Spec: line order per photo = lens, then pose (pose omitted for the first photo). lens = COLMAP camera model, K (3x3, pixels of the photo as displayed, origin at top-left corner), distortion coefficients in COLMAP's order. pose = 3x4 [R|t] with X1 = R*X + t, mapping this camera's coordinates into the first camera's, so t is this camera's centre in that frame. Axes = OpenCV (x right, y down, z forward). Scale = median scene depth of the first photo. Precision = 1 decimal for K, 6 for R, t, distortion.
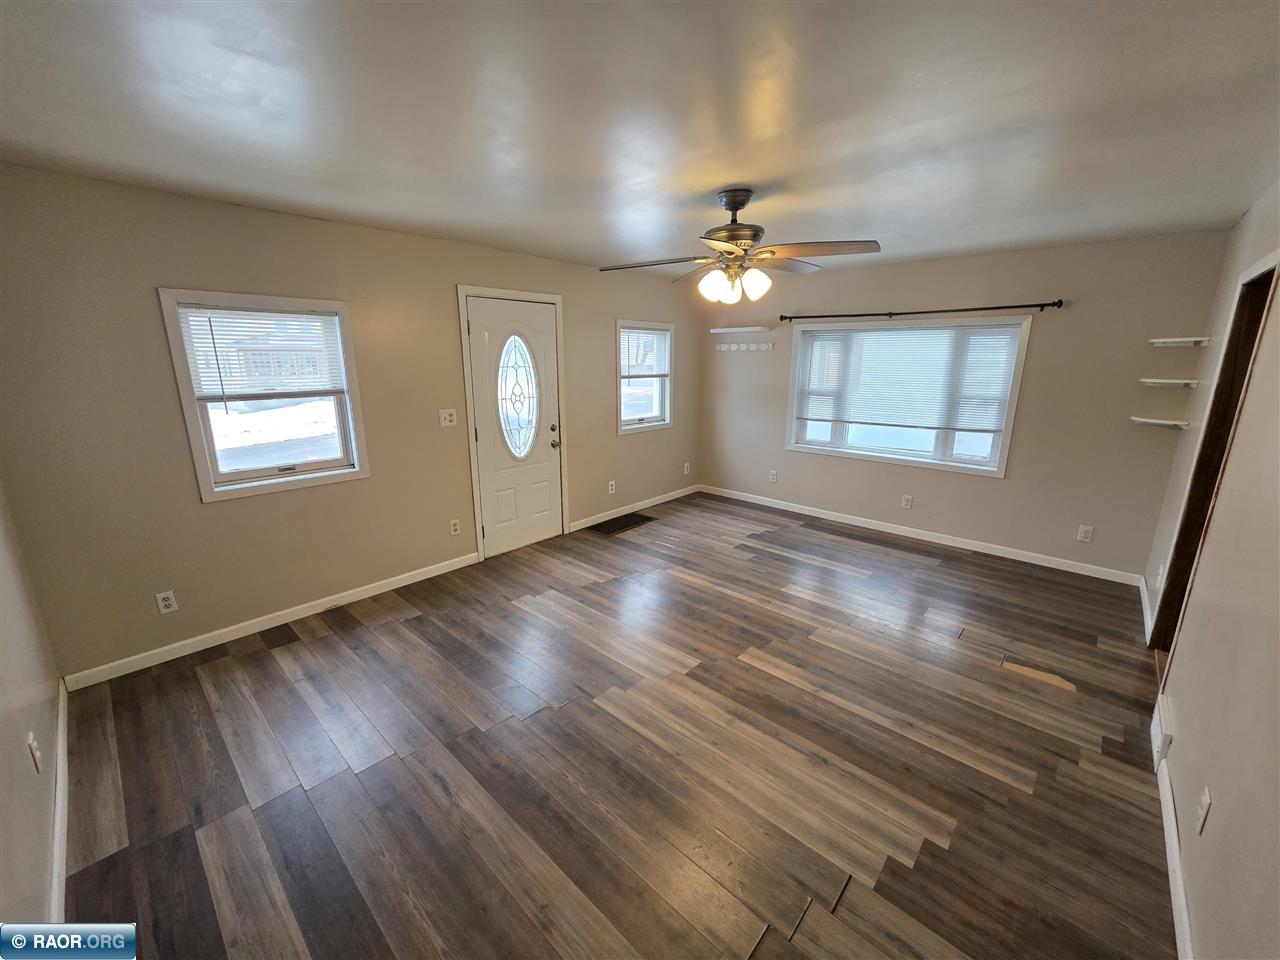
lens RADIAL K [[507.7, 0, 636.6], [0, 507.7, 474.9], [0, 0, 1]] dist [0.000760, -0.000011]
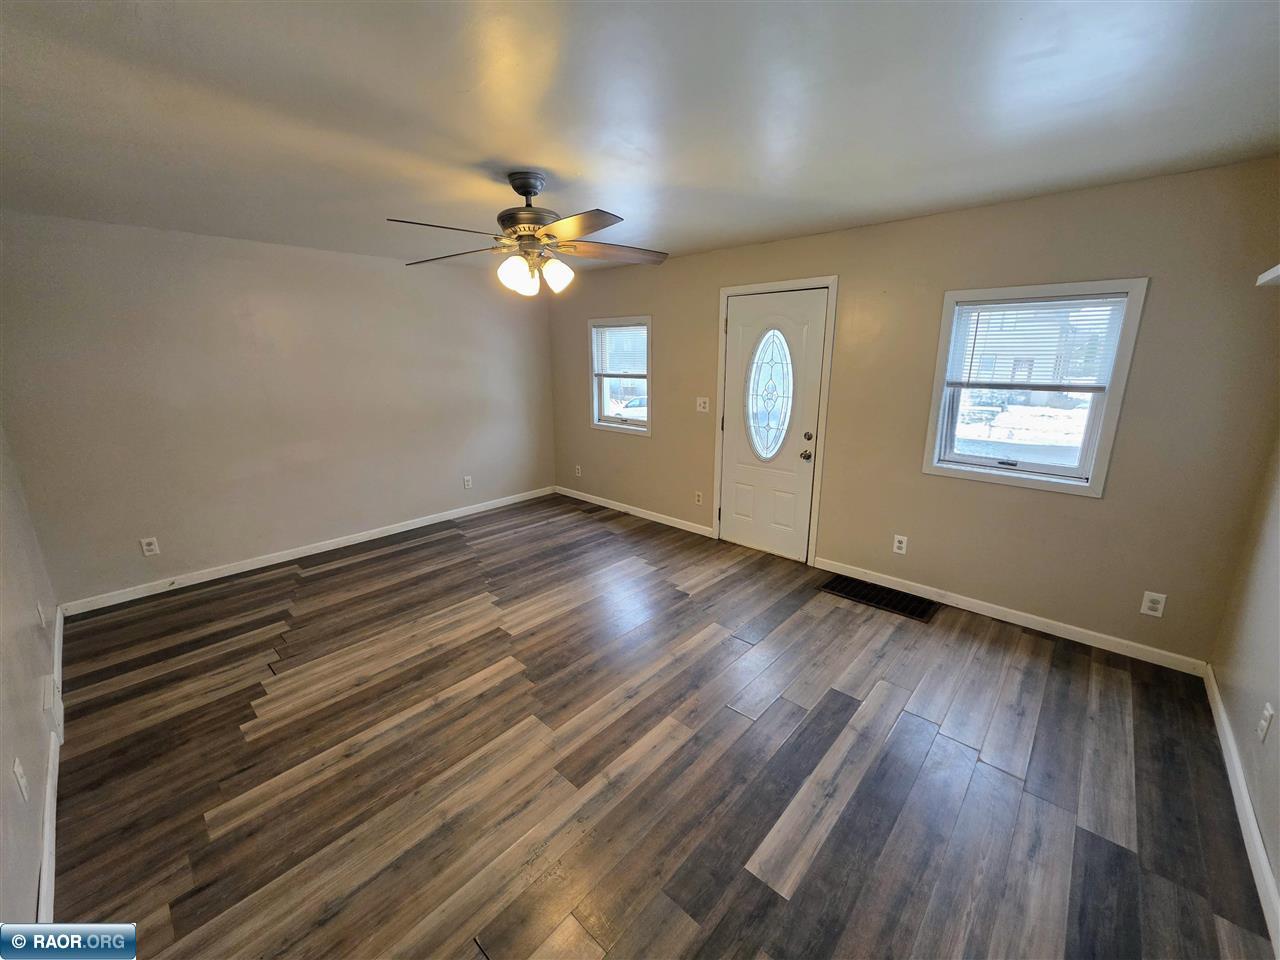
lens RADIAL K [[507.7, 0, 639.1], [0, 507.7, 471.3], [0, 0, 1]] dist [0.000760, -0.000011]
pose [[0.000796, 0.226498, -0.974011, 0.842825], [-0.224935, 0.949092, 0.220519, -0.200142], [0.974373, 0.218914, 0.051703, 0.867252]]
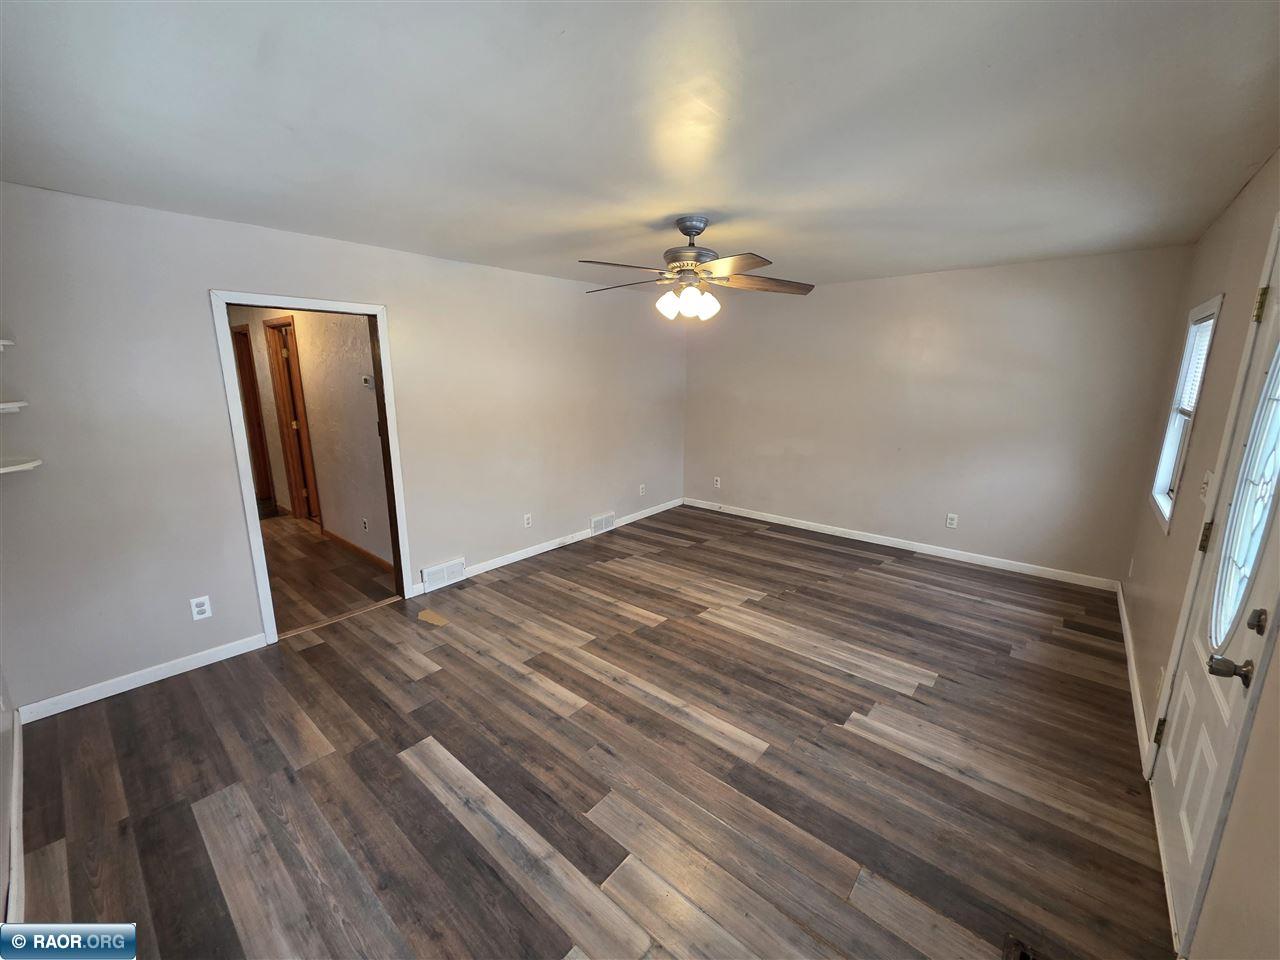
lens RADIAL K [[507.7, 0, 640.1], [0, 507.7, 472.6], [0, 0, 1]] dist [0.000760, -0.000011]
pose [[-0.999315, 0.006805, -0.036375, 0.237214], [-0.009009, 0.908635, 0.417495, -0.353035], [0.035893, 0.417537, -0.907951, 1.512018]]
